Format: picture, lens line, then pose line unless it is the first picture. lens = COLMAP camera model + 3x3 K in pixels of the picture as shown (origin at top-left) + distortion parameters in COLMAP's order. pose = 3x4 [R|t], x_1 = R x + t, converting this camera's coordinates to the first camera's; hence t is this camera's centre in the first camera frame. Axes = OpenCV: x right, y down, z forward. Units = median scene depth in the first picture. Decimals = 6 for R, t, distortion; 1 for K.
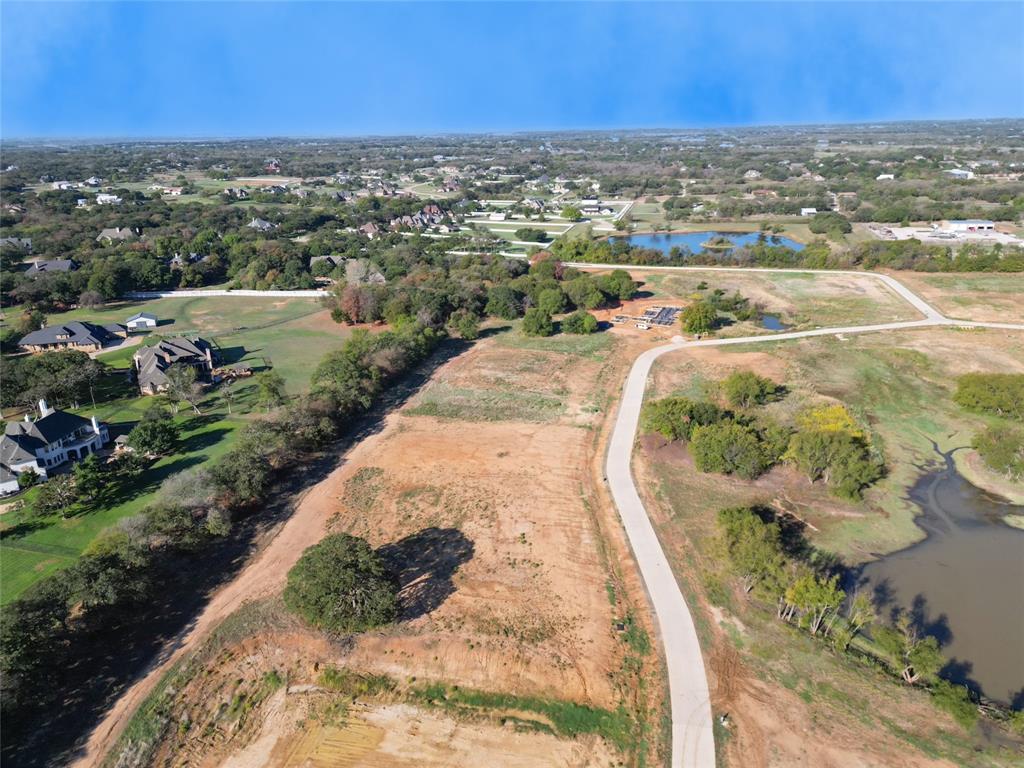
lens RADIAL K [[716.2, 0, 512.0], [0, 716.2, 384.0], [0, 0, 1]] dist [0.079115, -0.084814]
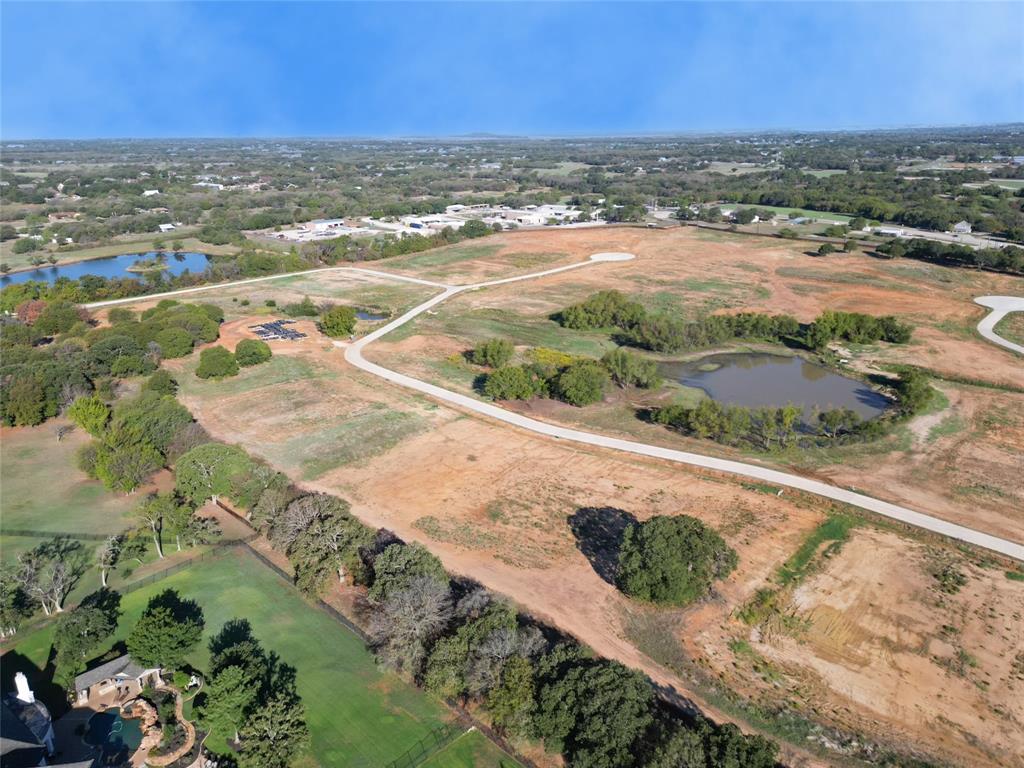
lens RADIAL K [[716.2, 0, 512.0], [0, 716.2, 384.0], [0, 0, 1]] dist [0.079115, -0.084814]
pose [[0.497920, -0.278023, 0.821449, -0.703956], [0.297956, 0.944401, 0.139031, -0.109598], [-0.814431, 0.175530, 0.553075, 0.350942]]
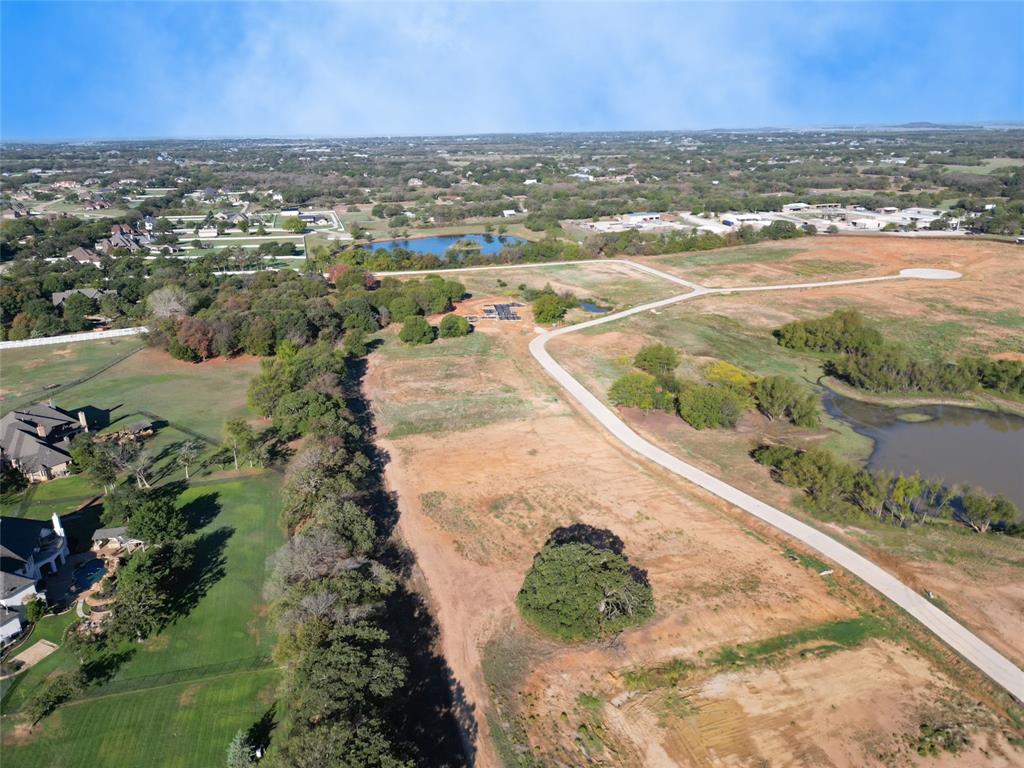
lens RADIAL K [[716.2, 0, 512.0], [0, 716.2, 384.0], [0, 0, 1]] dist [0.079115, -0.084814]
pose [[0.871129, -0.160303, 0.464151, -0.448153], [0.166548, 0.985641, 0.027827, -0.027365], [-0.461947, 0.053063, 0.885319, 0.101939]]
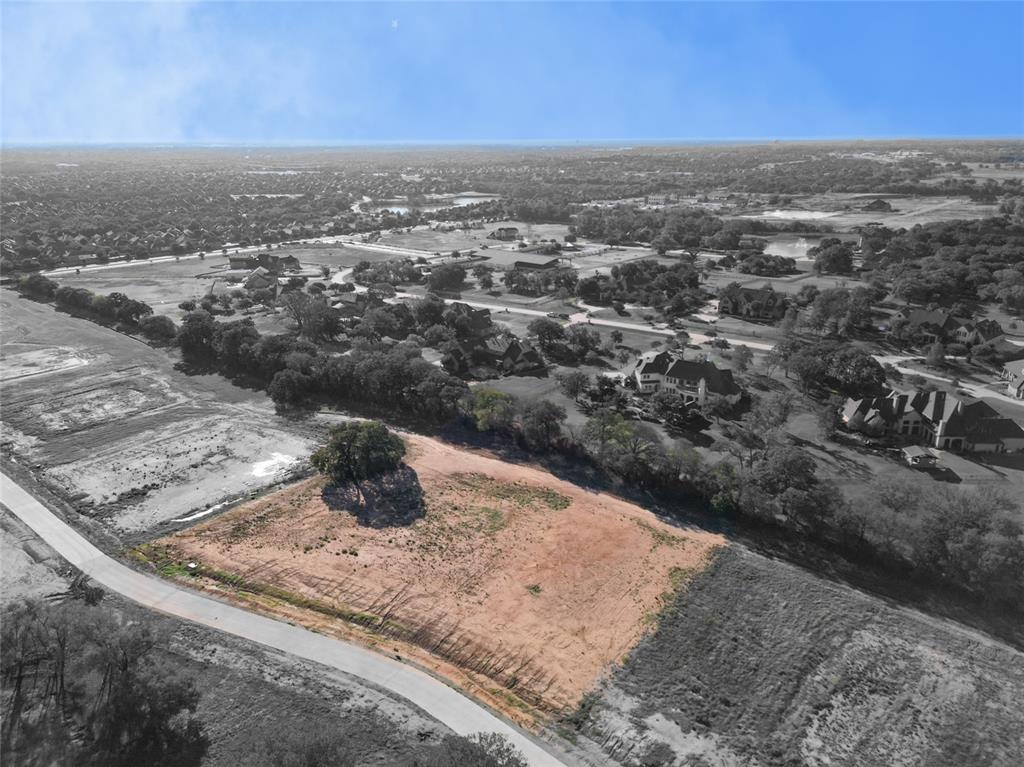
lens RADIAL K [[735.5, 0, 512.0], [0, 735.5, 383.5], [0, 0, 1]] dist [0.083086, -0.095741]
pose [[-0.469224, 0.299188, -0.830852, 0.497248], [-0.286156, 0.838577, 0.463577, -0.371186], [0.835430, 0.455275, -0.307866, 1.014069]]
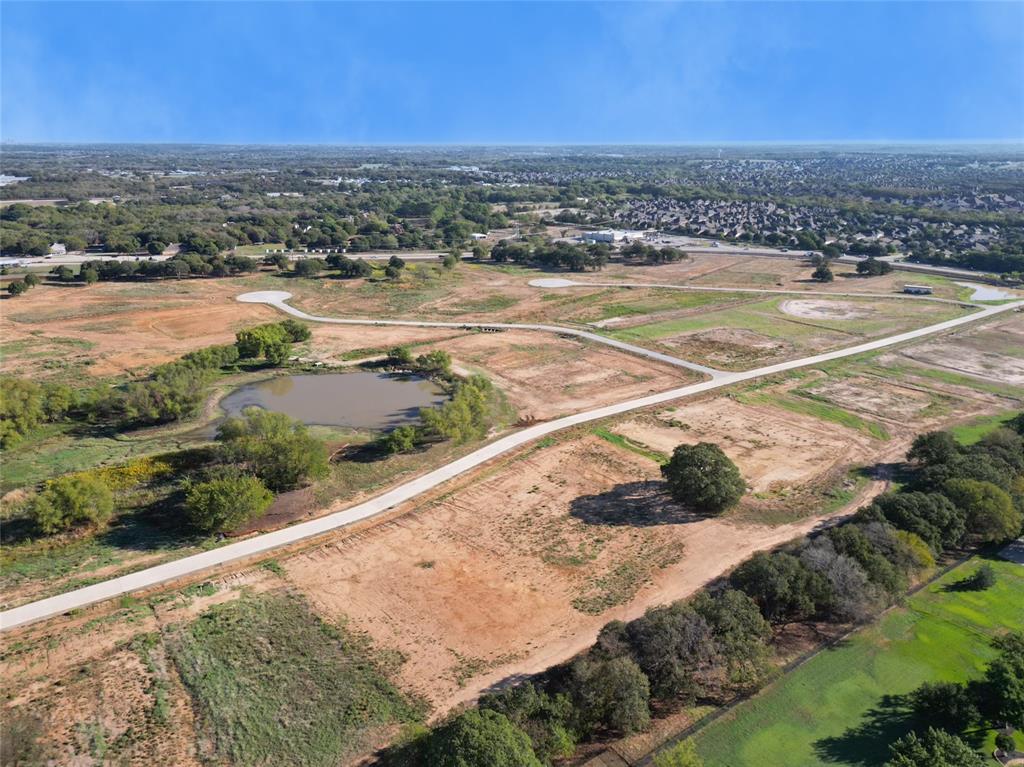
lens RADIAL K [[730.5, 0, 512.0], [0, 730.5, 383.5], [0, 0, 1]] dist [0.081390, -0.088944]
pose [[-0.754451, -0.187147, 0.629110, -0.488230], [0.236594, 0.816509, 0.526627, -0.405918], [-0.612231, 0.546158, -0.571738, 1.168859]]
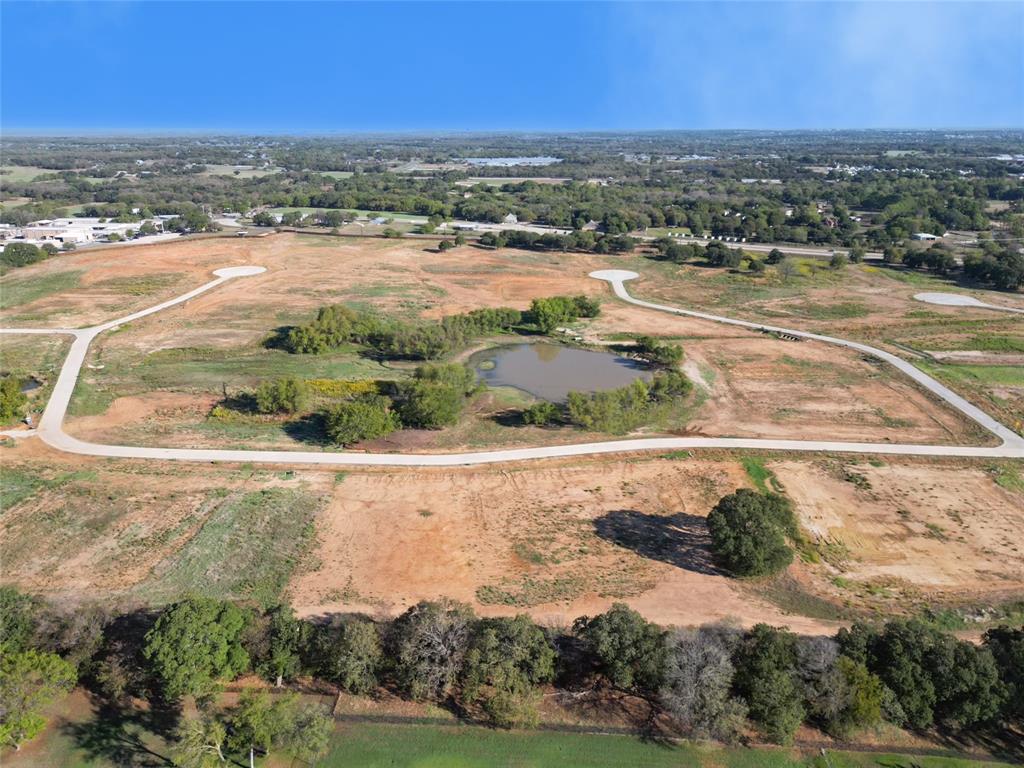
lens RADIAL K [[730.5, 0, 512.0], [0, 730.5, 384.0], [0, 0, 1]] dist [0.081390, -0.088944]
pose [[-0.175028, -0.307263, 0.935390, -0.719889], [0.337069, 0.873945, 0.350150, -0.274214], [-0.925067, 0.376577, -0.049396, 0.810500]]
